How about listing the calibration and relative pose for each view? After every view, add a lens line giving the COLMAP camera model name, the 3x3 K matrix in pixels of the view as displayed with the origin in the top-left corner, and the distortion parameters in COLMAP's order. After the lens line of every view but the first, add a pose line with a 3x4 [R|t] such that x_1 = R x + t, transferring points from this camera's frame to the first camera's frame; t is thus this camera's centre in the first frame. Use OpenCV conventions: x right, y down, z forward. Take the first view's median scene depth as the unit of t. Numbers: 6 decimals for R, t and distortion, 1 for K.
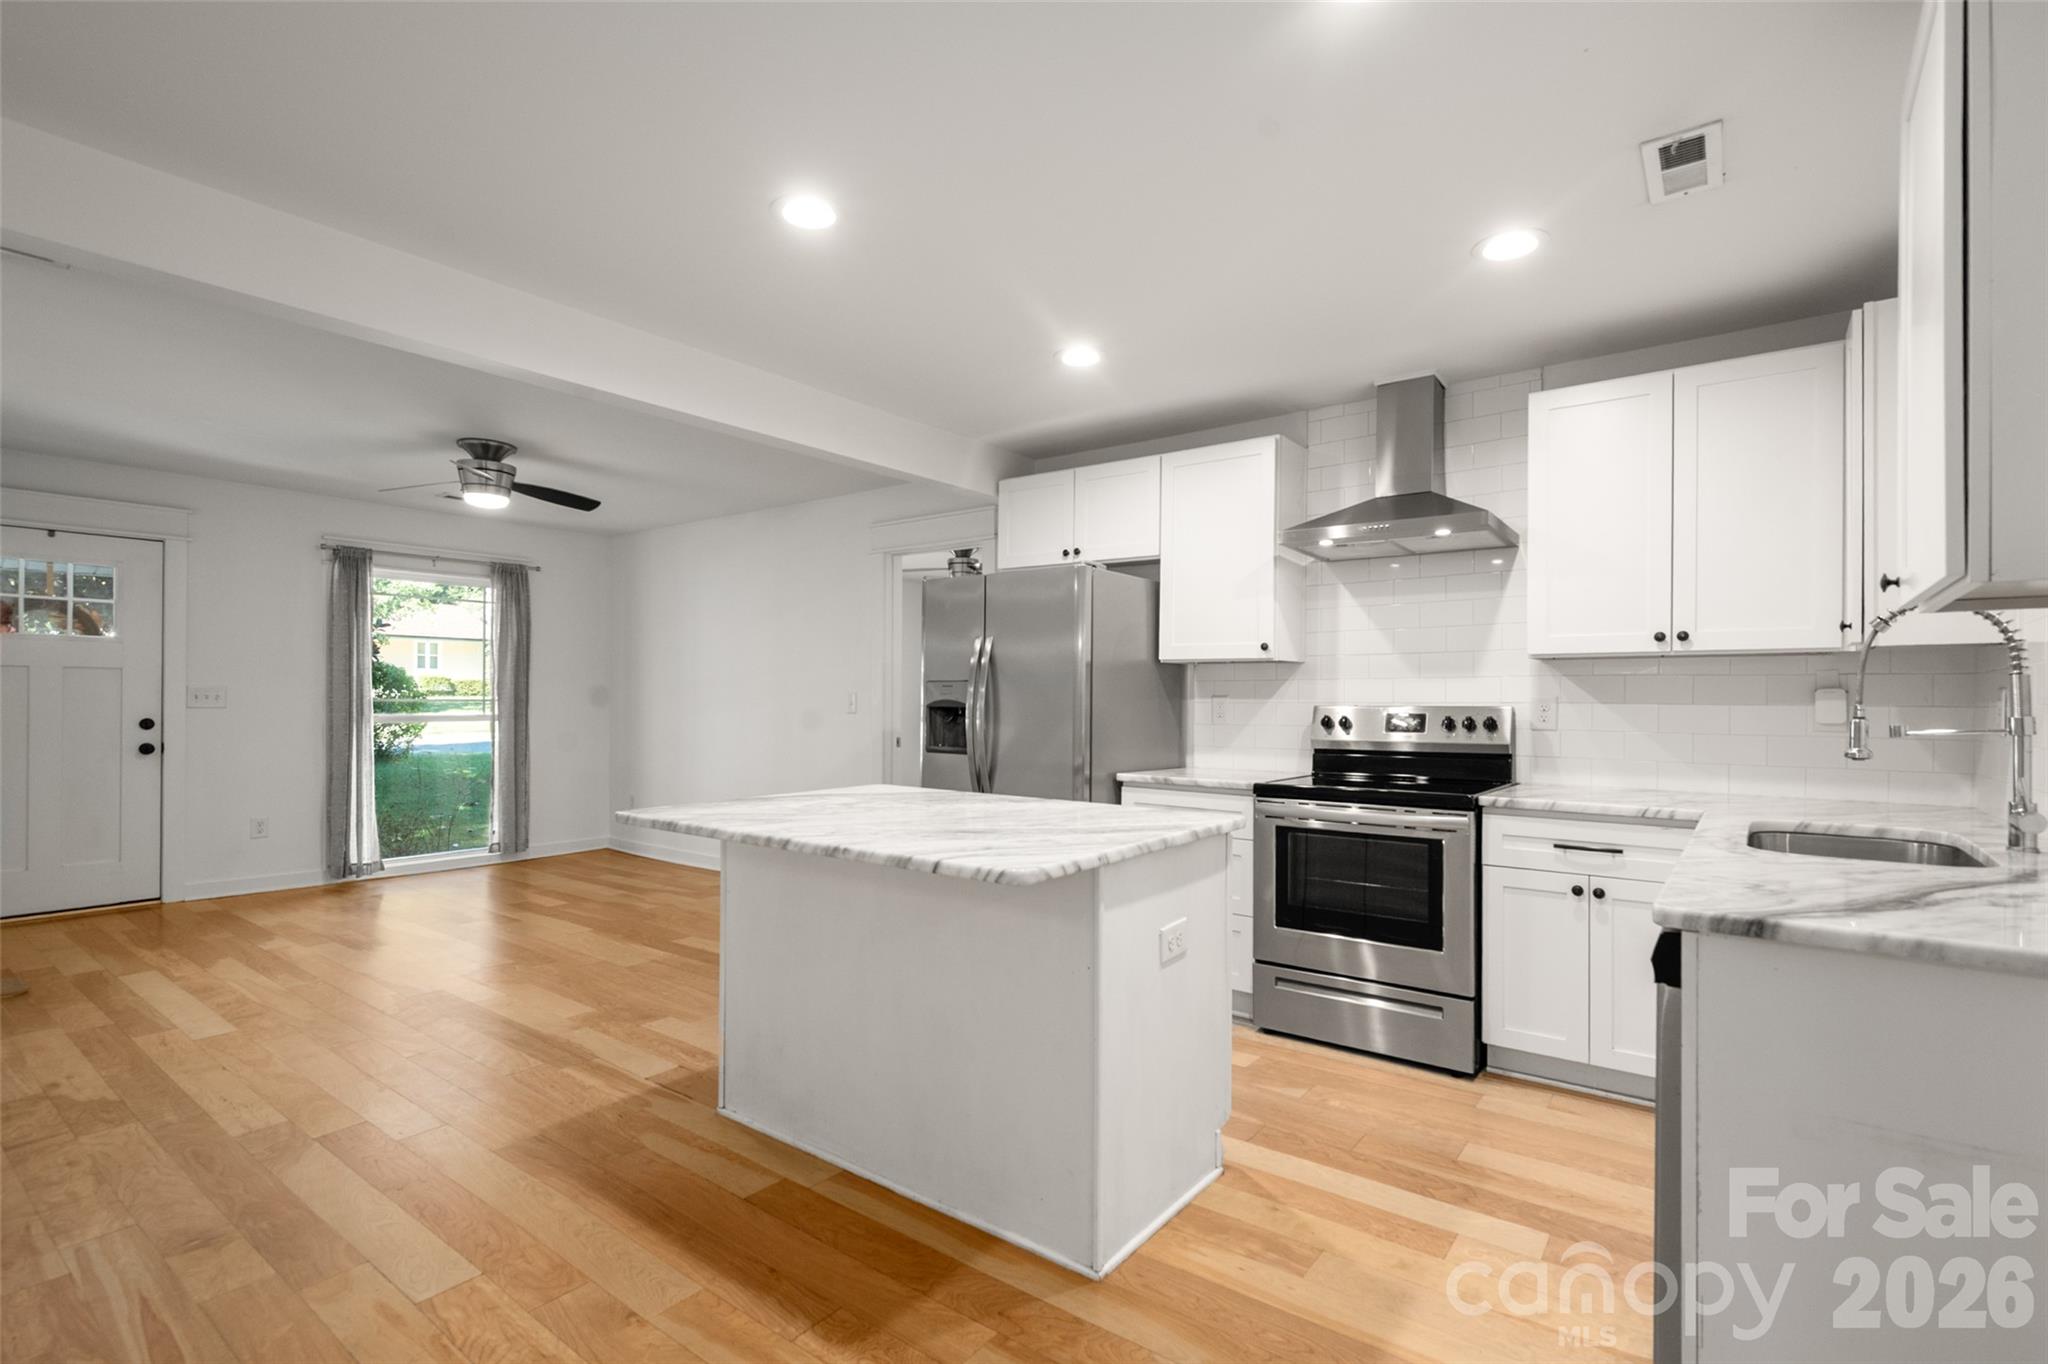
lens RADIAL K [[955.2, 0, 1036.2], [0, 955.2, 700.2], [0, 0, 1]] dist [0.000122, -0.000635]
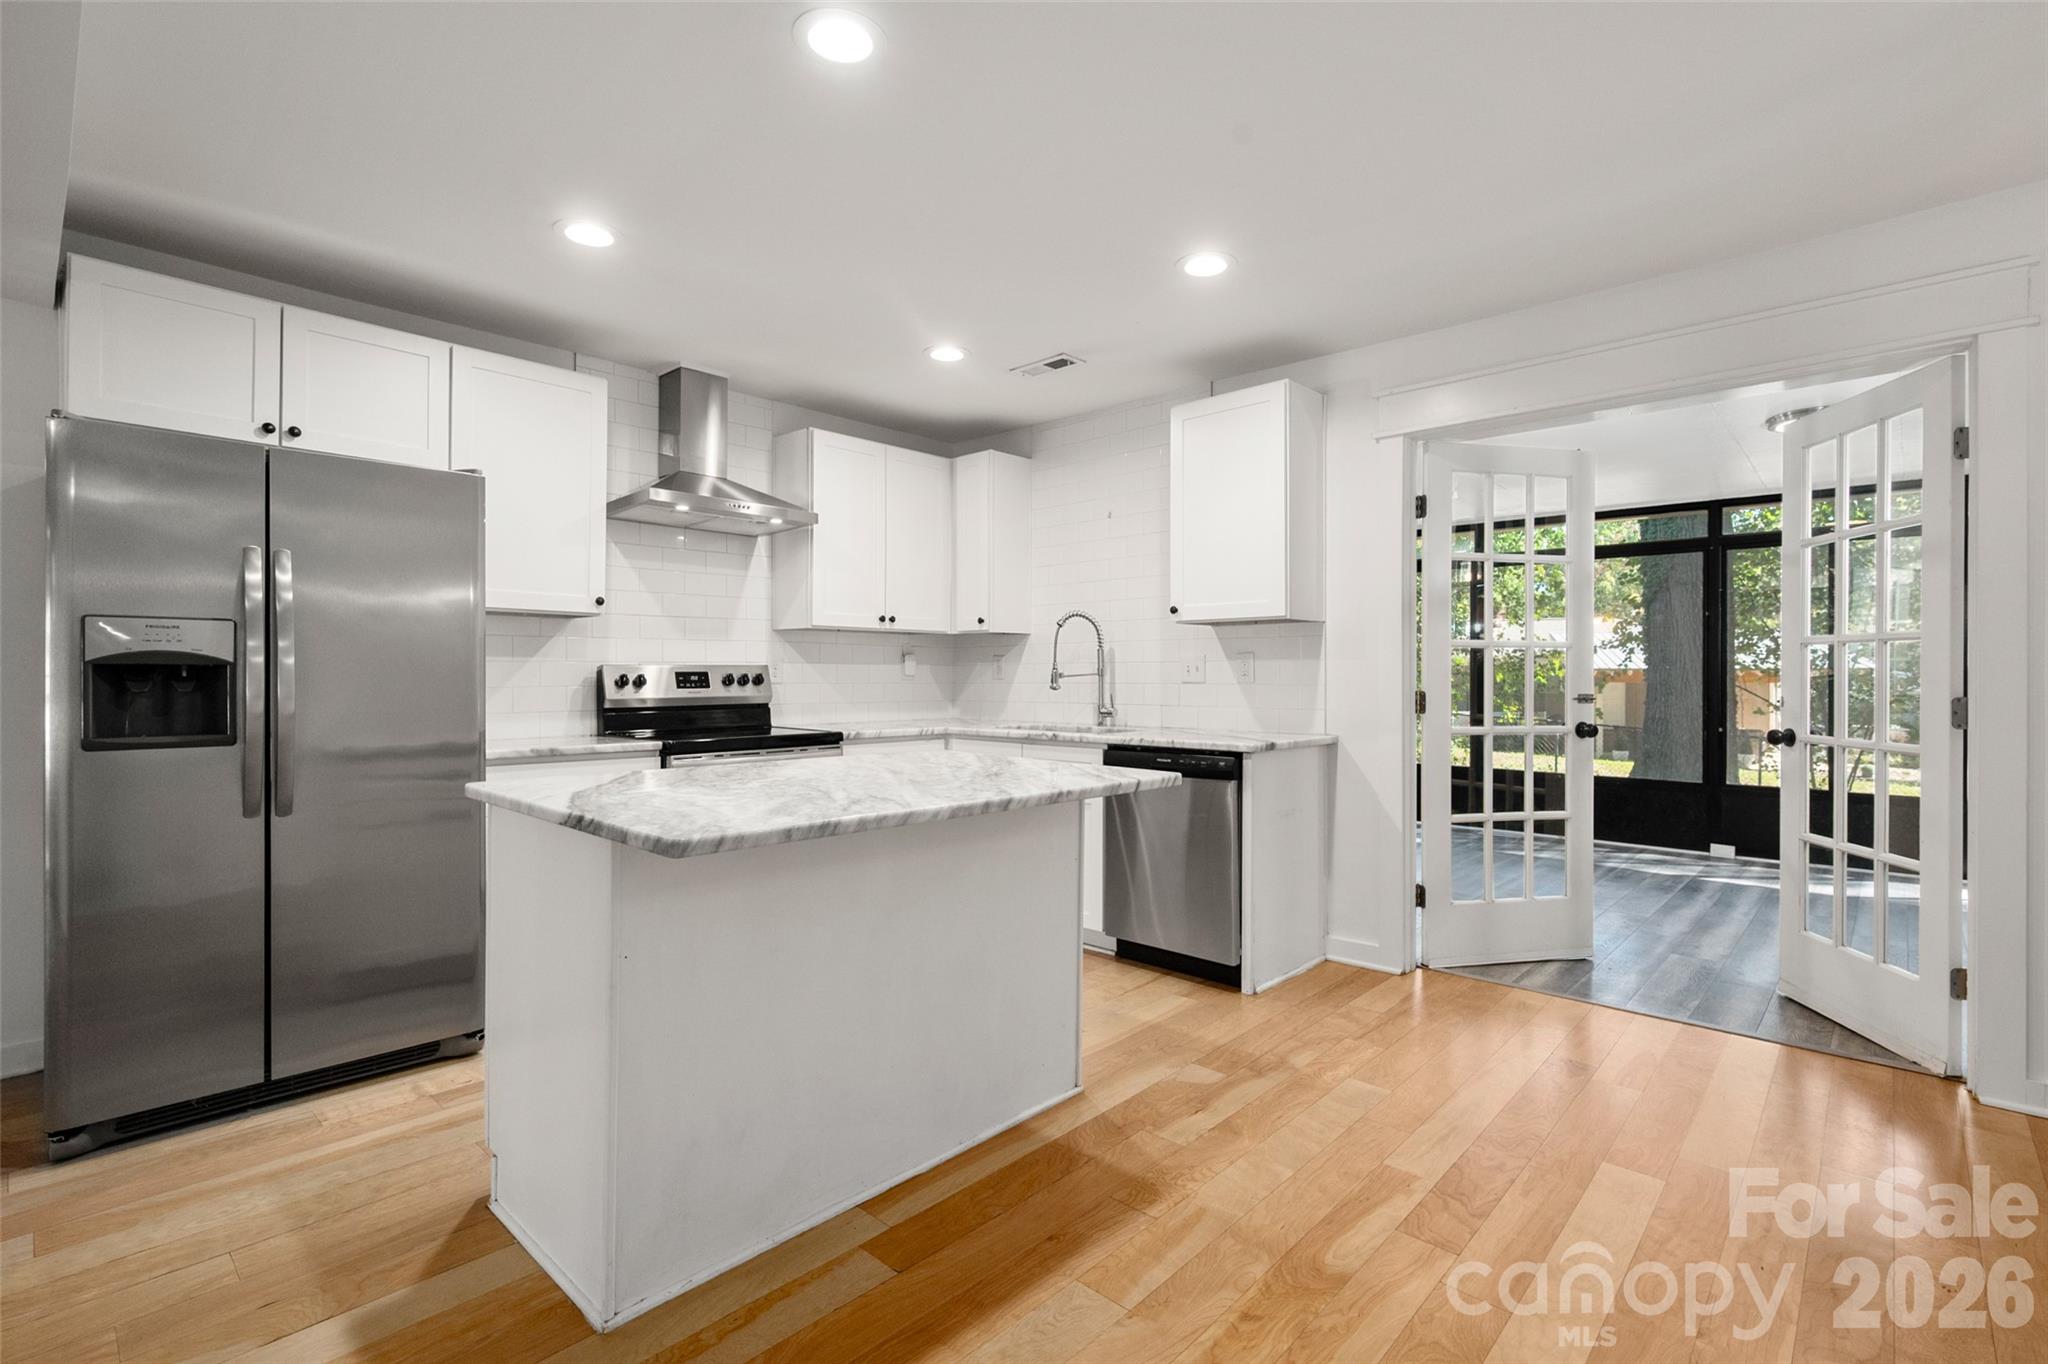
lens RADIAL K [[941.2, 0, 1037.1], [0, 941.2, 673.7], [0, 0, 1]] dist [0.000030, 0.000025]
pose [[0.099350, -0.005213, 0.995039, -0.695698], [-0.000633, 0.999986, 0.005302, 0.010992], [-0.995052, -0.001156, 0.099345, 0.522180]]
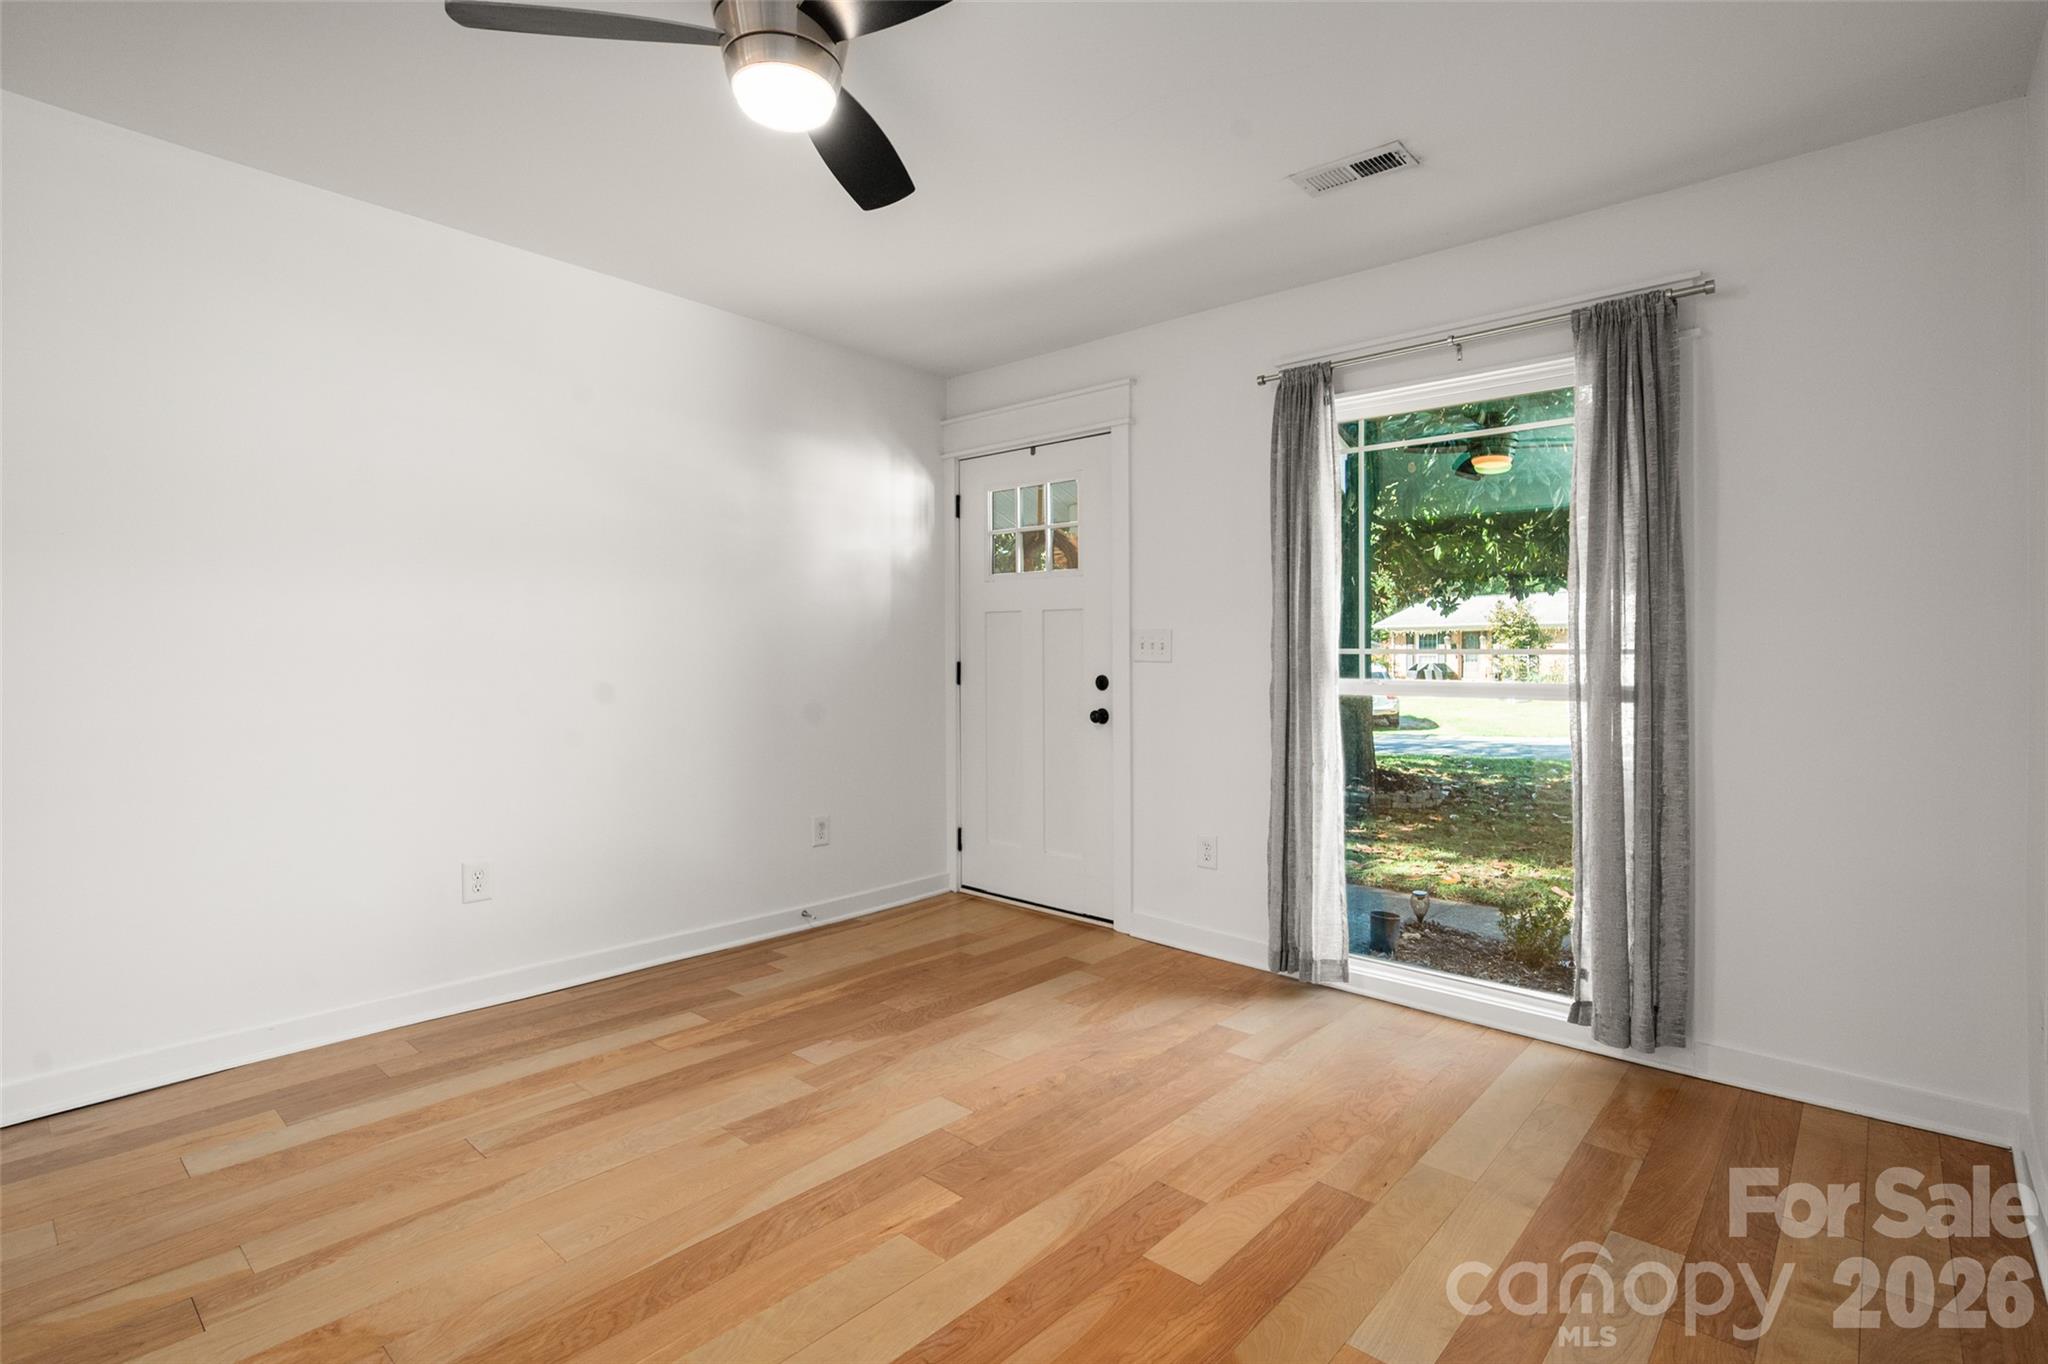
lens RADIAL K [[967.3, 0, 1044.8], [0, 967.3, 672.3], [0, 0, 1]] dist [0.002752, 0.000288]
pose [[-0.072545, 0.003630, -0.997359, -0.266033], [-0.014382, 0.999886, 0.004685, 0.021050], [0.997261, 0.014684, -0.072484, 1.518413]]
